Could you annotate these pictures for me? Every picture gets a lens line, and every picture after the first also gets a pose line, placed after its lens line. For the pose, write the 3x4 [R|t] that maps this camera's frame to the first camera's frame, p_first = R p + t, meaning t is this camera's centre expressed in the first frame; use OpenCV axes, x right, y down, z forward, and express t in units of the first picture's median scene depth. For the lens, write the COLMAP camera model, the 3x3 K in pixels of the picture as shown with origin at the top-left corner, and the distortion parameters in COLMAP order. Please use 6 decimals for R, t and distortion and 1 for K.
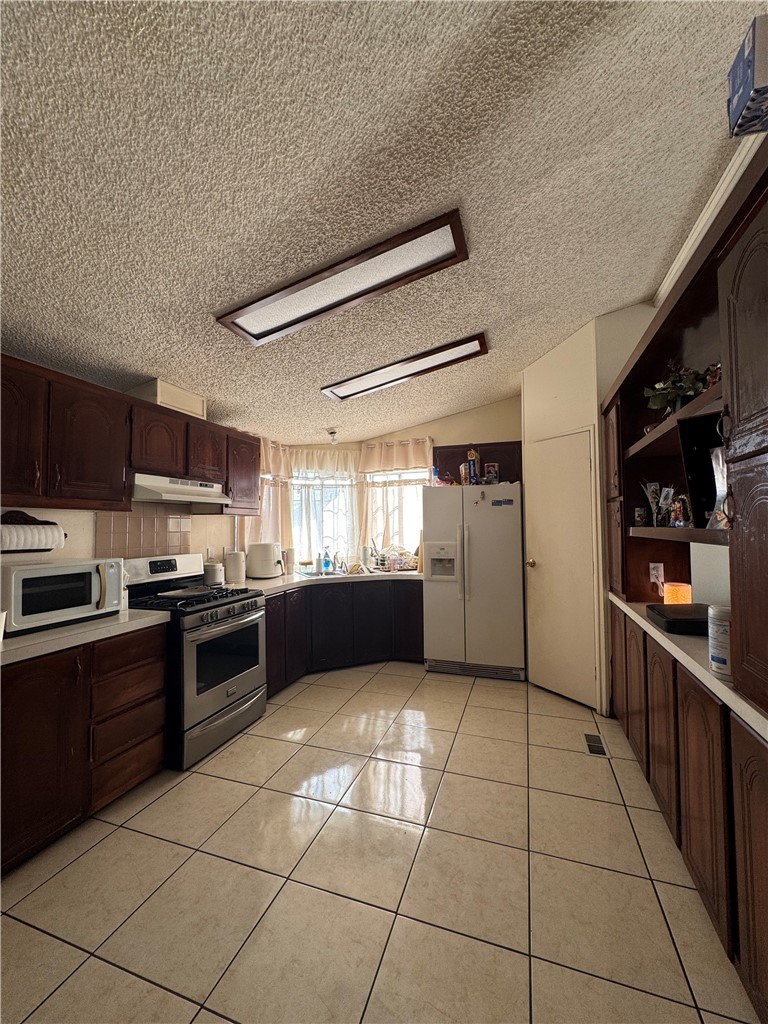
lens RADIAL K [[409.0, 0, 385.8], [0, 409.0, 513.2], [0, 0, 1]] dist [-0.001763, 0.000632]
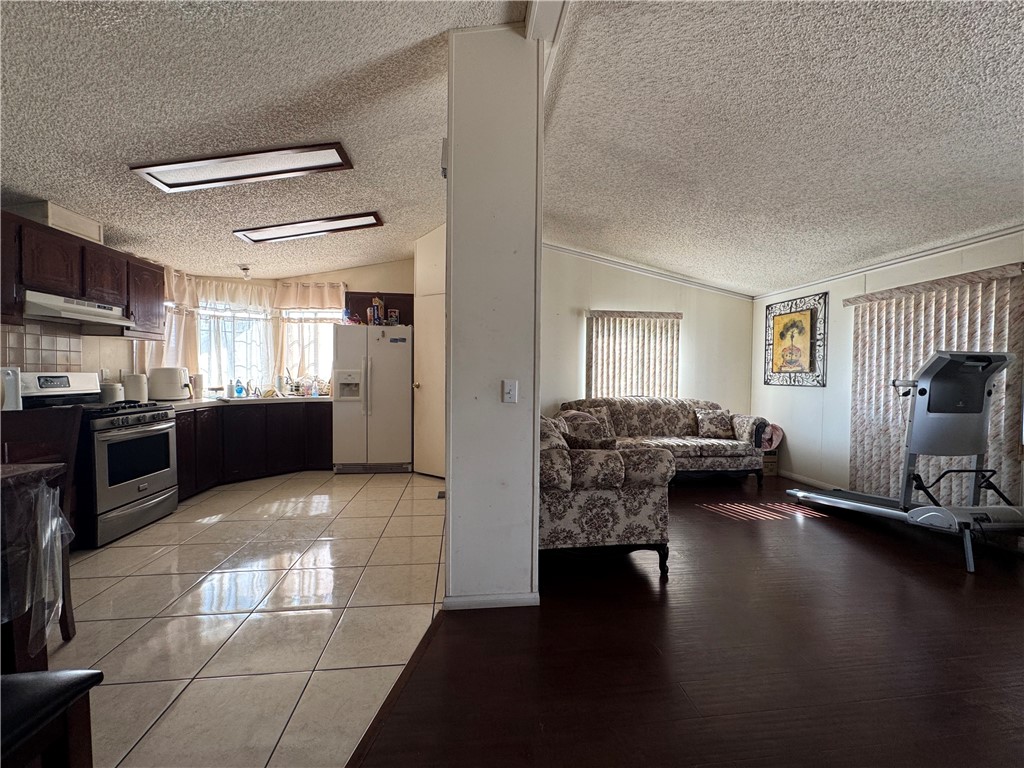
lens RADIAL K [[409.0, 0, 511.9], [0, 409.0, 384.0], [0, 0, 1]] dist [-0.001763, 0.000632]
pose [[0.901400, 0.006090, 0.432945, 0.057372], [-0.031809, 0.998131, 0.052185, 0.041822], [-0.431818, -0.060811, 0.899908, -0.430413]]
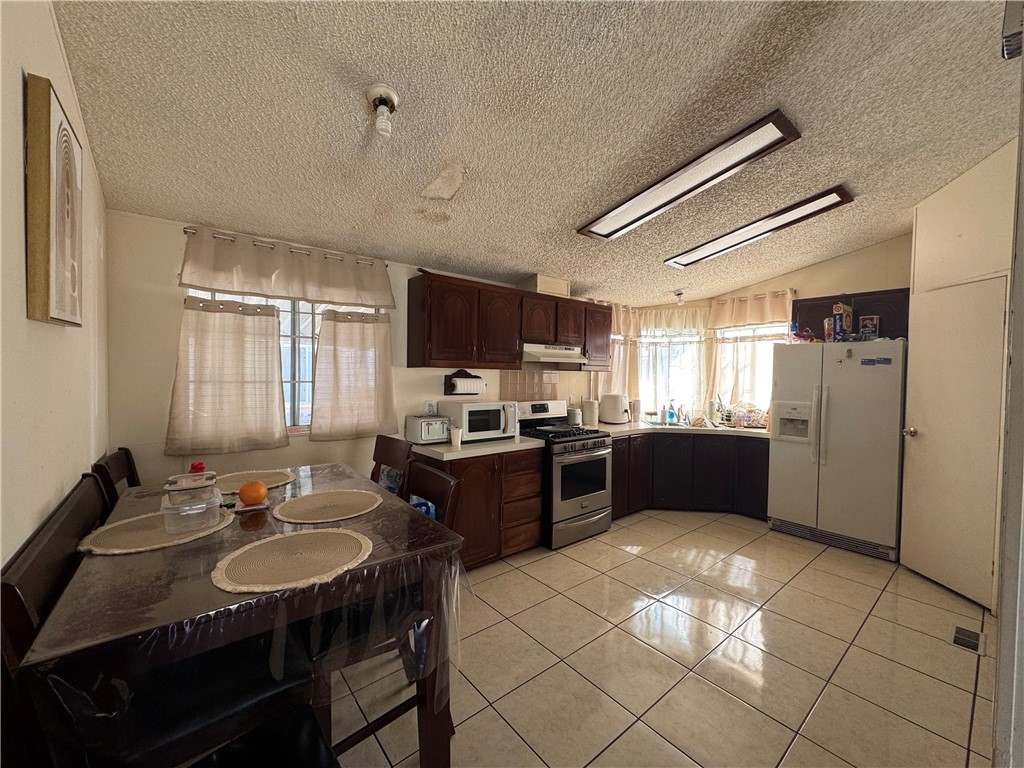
lens RADIAL K [[409.0, 0, 513.9], [0, 409.0, 383.7], [0, 0, 1]] dist [-0.001763, 0.000632]
pose [[0.851318, 0.033743, -0.523564, 0.099601], [-0.004238, 0.998339, 0.057451, -0.031727], [0.524634, -0.046691, 0.850047, -0.213108]]
